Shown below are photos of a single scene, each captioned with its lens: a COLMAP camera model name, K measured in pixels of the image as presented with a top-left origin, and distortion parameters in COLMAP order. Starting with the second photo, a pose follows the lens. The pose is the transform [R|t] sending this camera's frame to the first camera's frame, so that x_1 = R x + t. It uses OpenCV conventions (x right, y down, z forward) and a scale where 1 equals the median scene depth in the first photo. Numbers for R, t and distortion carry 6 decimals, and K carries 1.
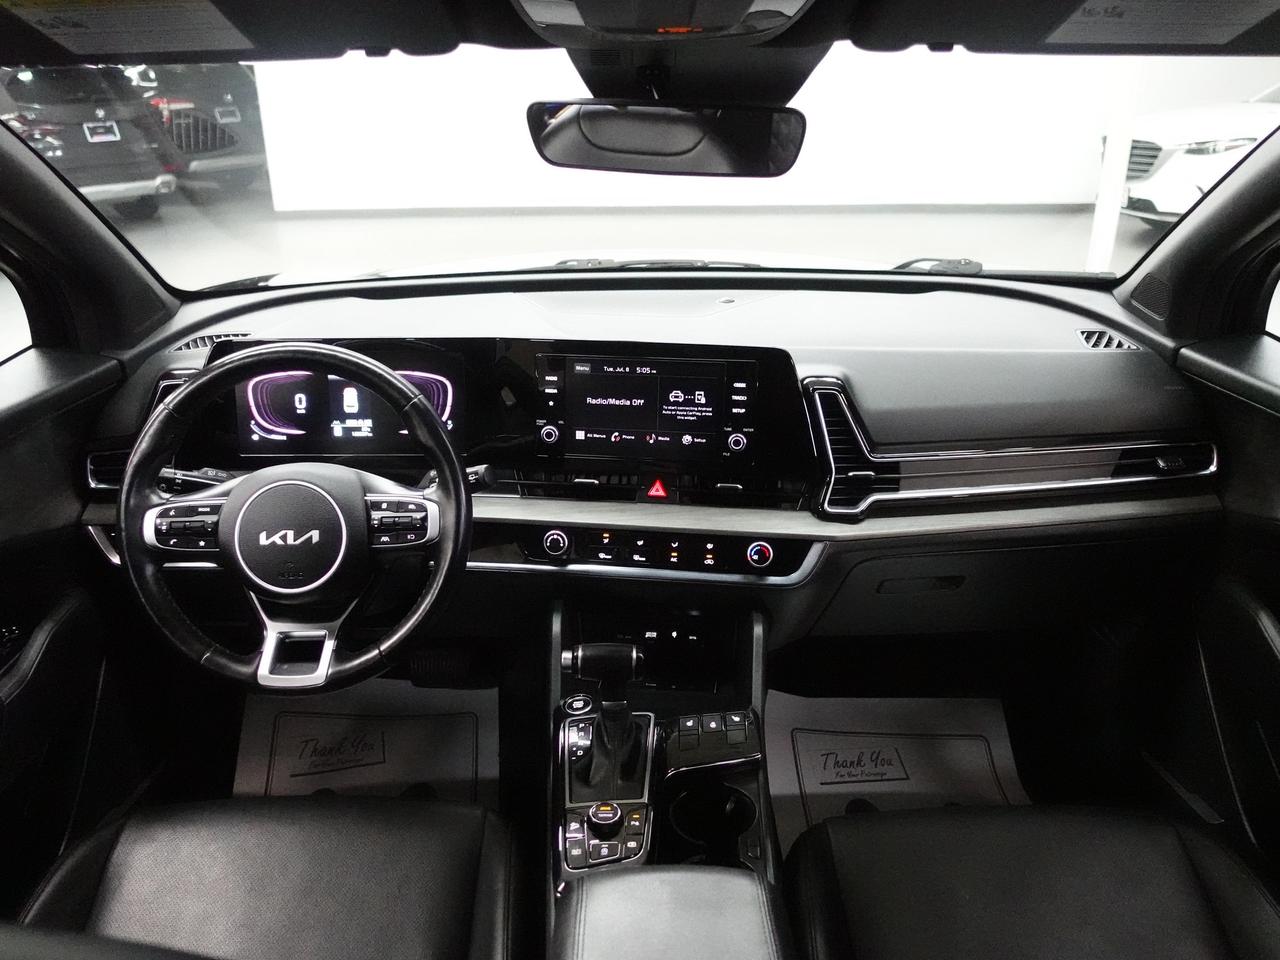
lens RADIAL K [[1057.6, 0, 640.0], [0, 1057.6, 480.0], [0, 0, 1]] dist [0.037710, 0.007217]
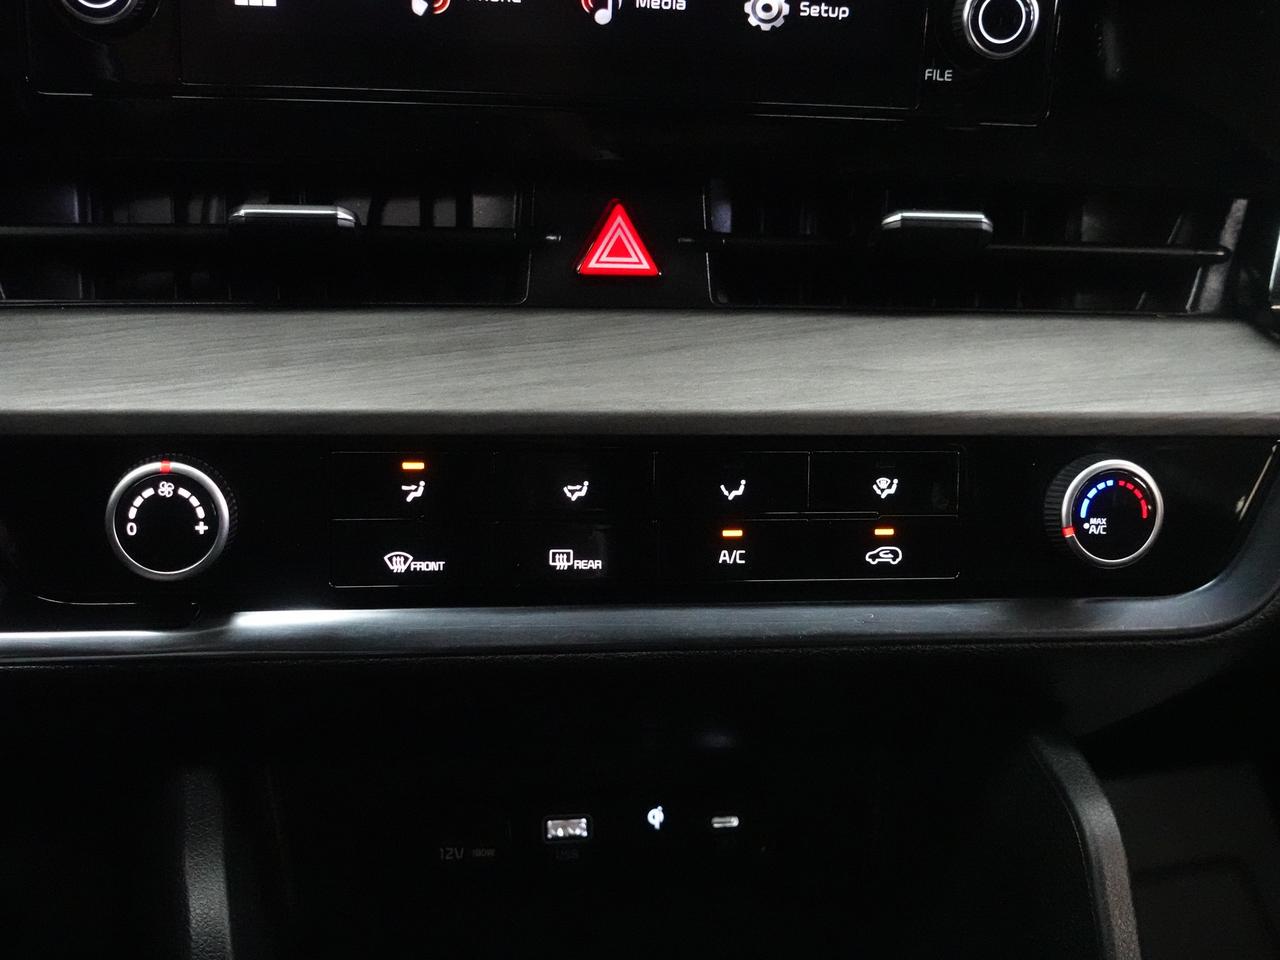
lens RADIAL K [[1541.0, 0, 640.0], [0, 1541.0, 480.0], [0, 0, 1]] dist [-0.006015, 0.003535]
pose [[0.961274, -0.066838, 0.267366, -0.071813], [0.035637, 0.992147, 0.119896, 0.019602], [-0.273280, -0.105725, 0.956107, 0.696130]]
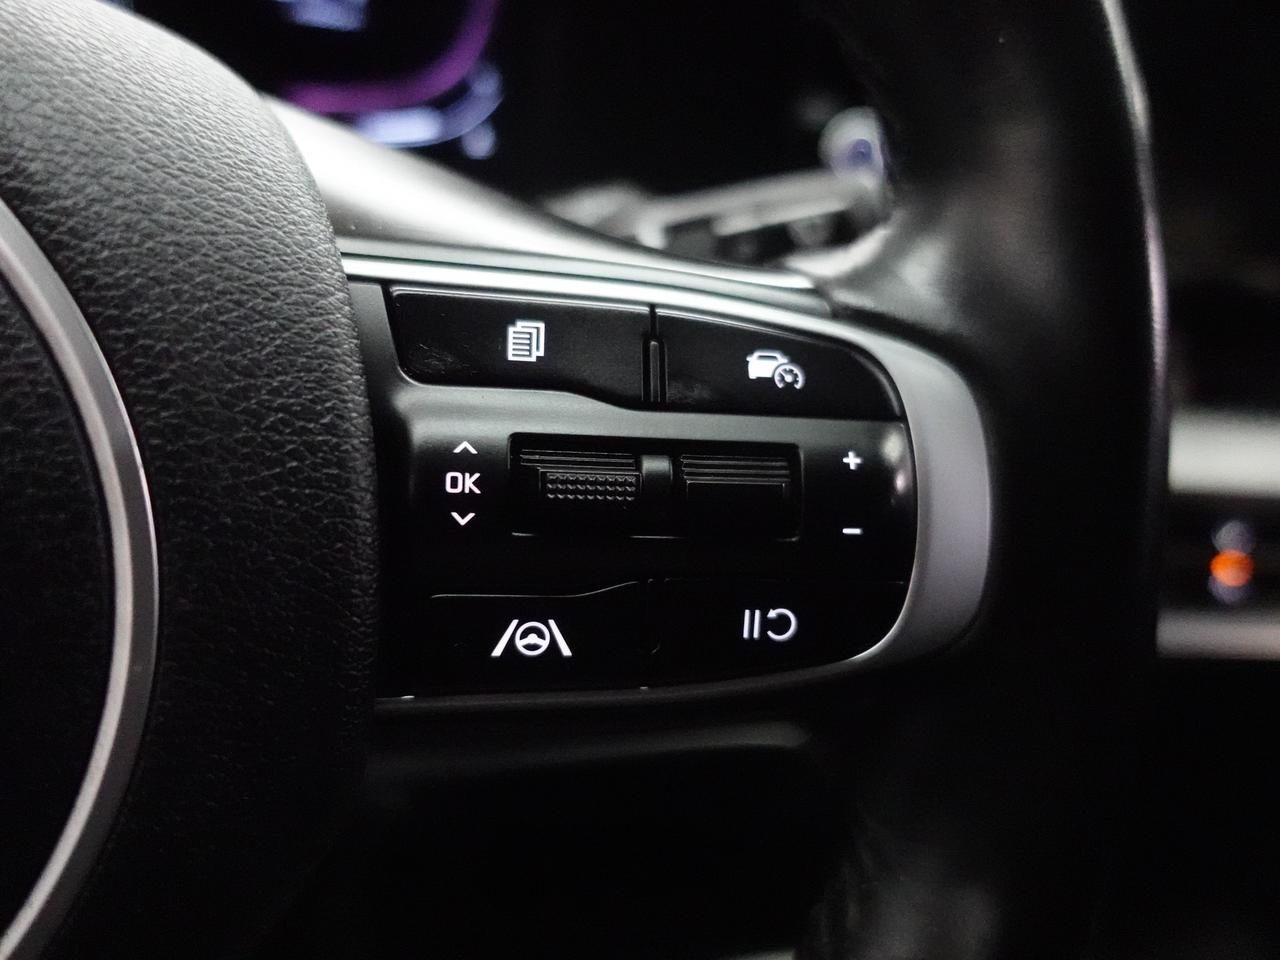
lens RADIAL K [[1057.6, 0, 640.0], [0, 1057.6, 480.0], [0, 0, 1]] dist [0.037710, 0.007217]
pose [[0.947321, 0.052020, 0.316032, -0.229894], [-0.059152, 0.998164, 0.013012, 0.031996], [-0.314775, -0.031020, 0.948659, 0.772135]]
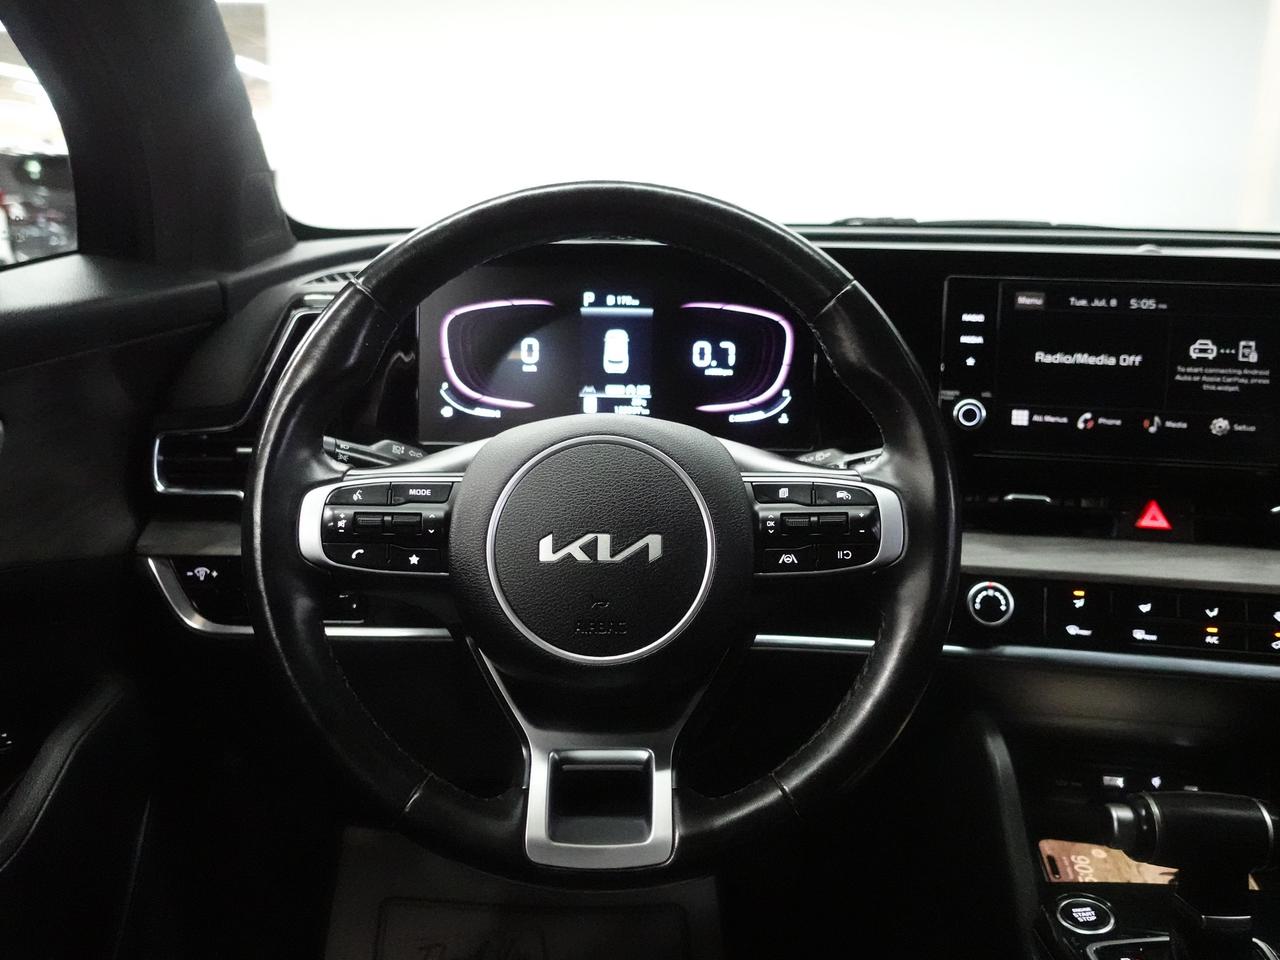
lens RADIAL K [[1092.1, 0, 640.0], [0, 1092.1, 480.0], [0, 0, 1]] dist [0.016935, 0.004219]
pose [[0.999539, 0.026213, 0.015296, -0.274855], [-0.023889, 0.990398, -0.136165, 0.077717], [-0.018719, 0.135736, 0.990568, 0.429685]]
